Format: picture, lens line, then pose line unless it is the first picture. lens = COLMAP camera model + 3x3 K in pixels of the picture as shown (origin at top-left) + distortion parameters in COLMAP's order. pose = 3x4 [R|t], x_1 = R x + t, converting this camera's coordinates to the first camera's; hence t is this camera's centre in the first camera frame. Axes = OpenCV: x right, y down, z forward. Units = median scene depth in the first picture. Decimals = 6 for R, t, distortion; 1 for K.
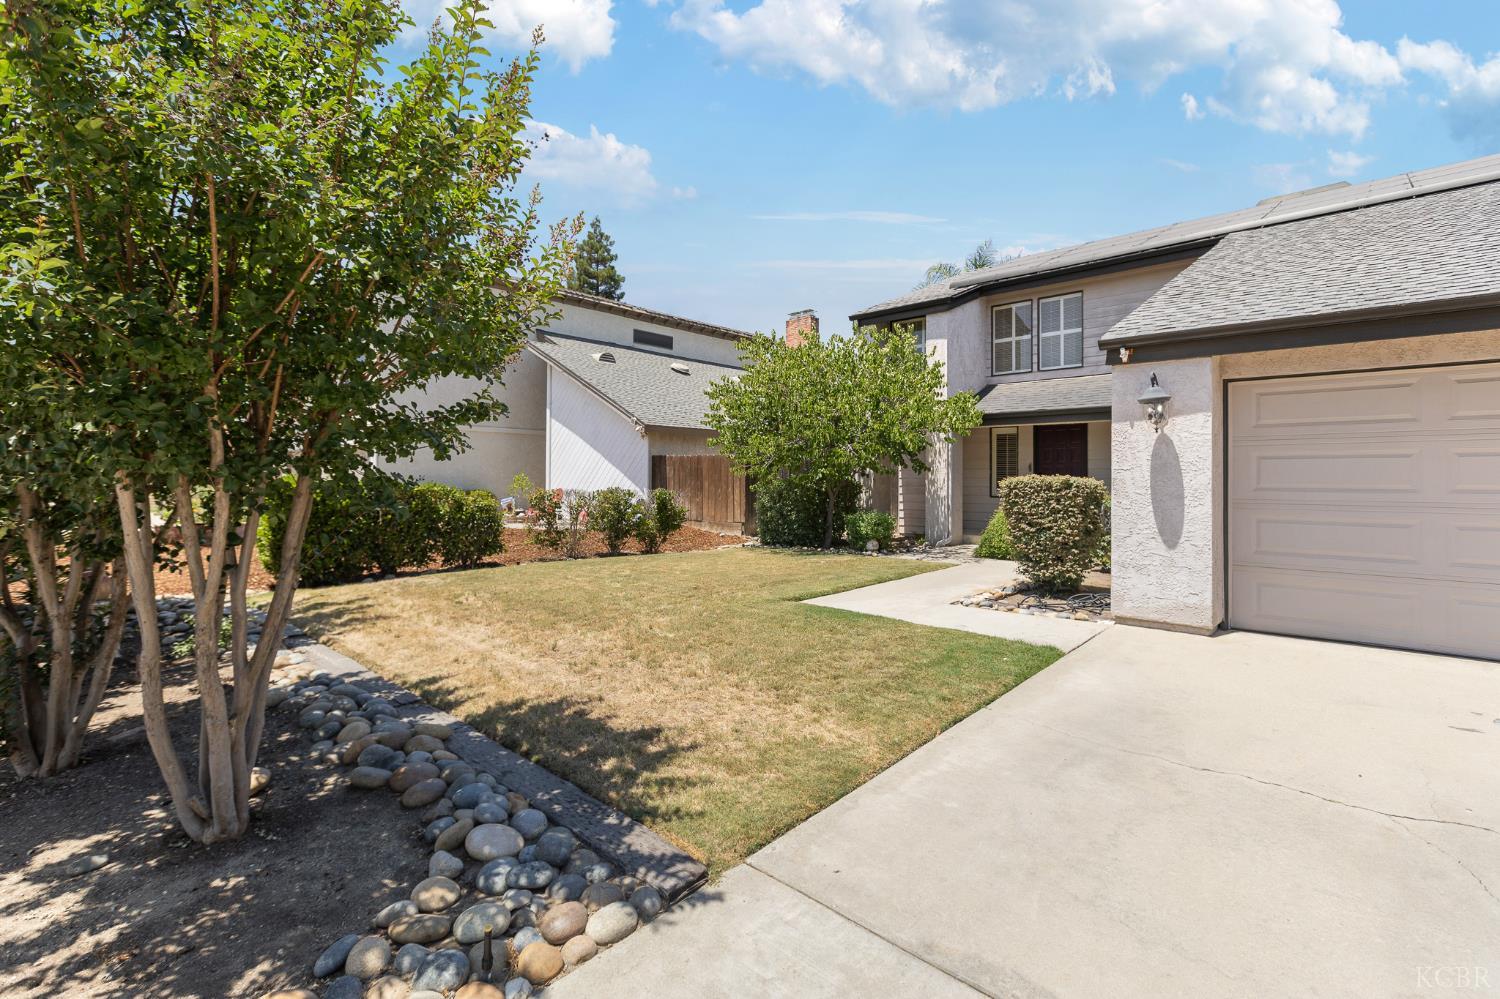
lens RADIAL K [[702.9, 0, 750.7], [0, 702.9, 482.0], [0, 0, 1]] dist [0.002842, 0.001256]
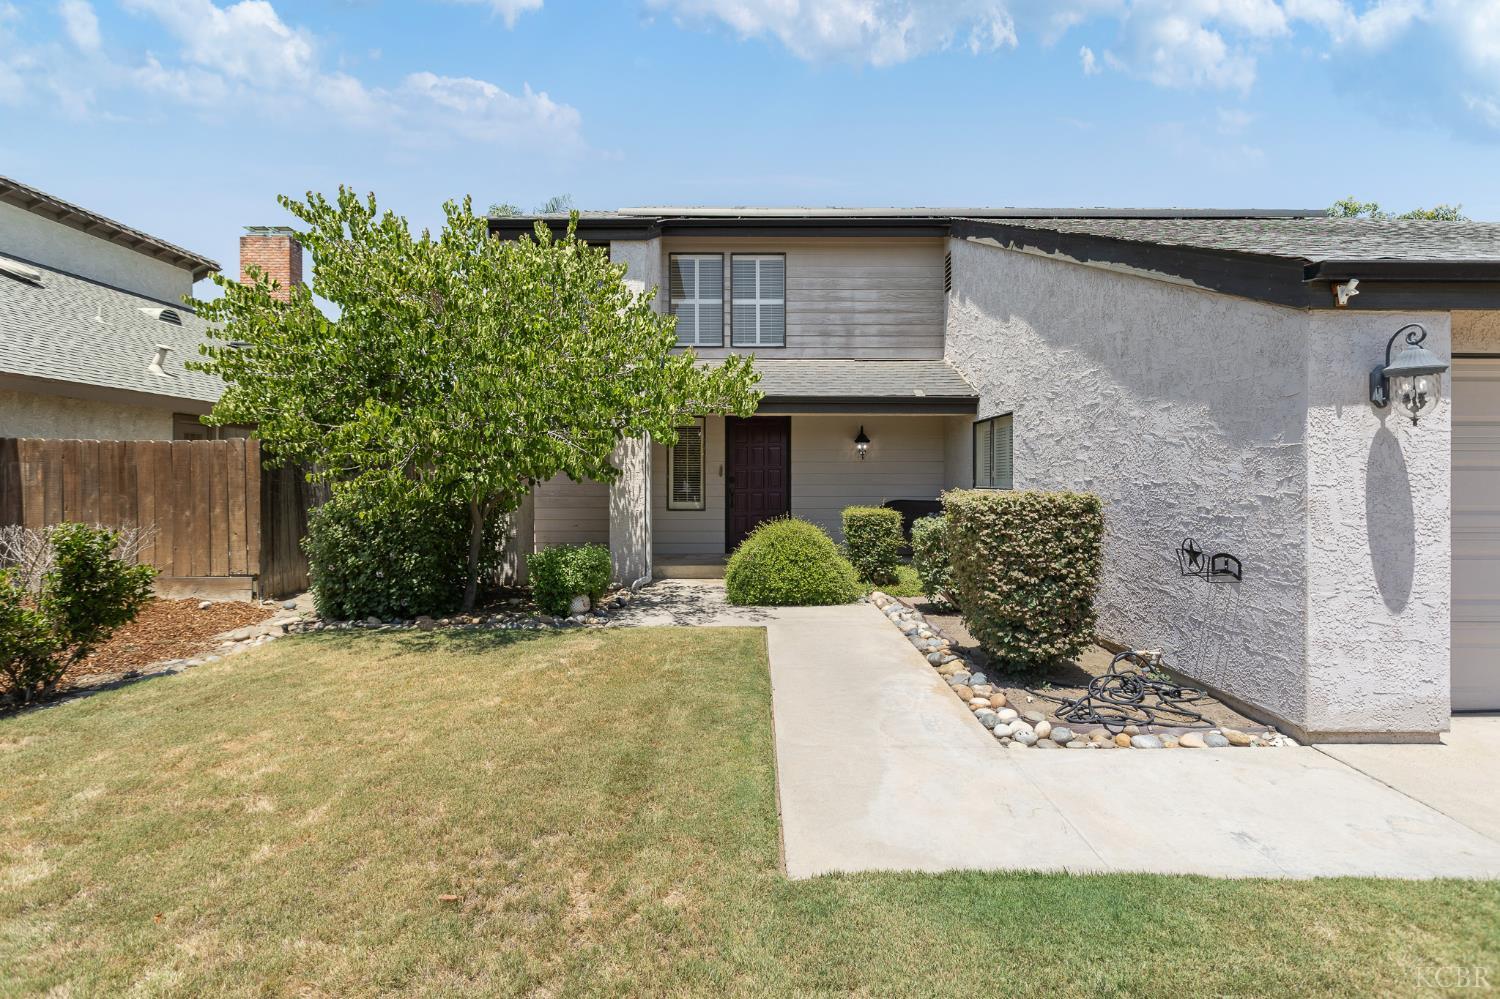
lens RADIAL K [[702.9, 0, 750.7], [0, 702.9, 482.0], [0, 0, 1]] dist [0.002842, 0.001256]
pose [[0.725680, -0.005989, 0.688006, -0.126645], [0.004074, 0.999982, 0.004408, -0.013451], [-0.688020, -0.000395, 0.725691, 0.478227]]
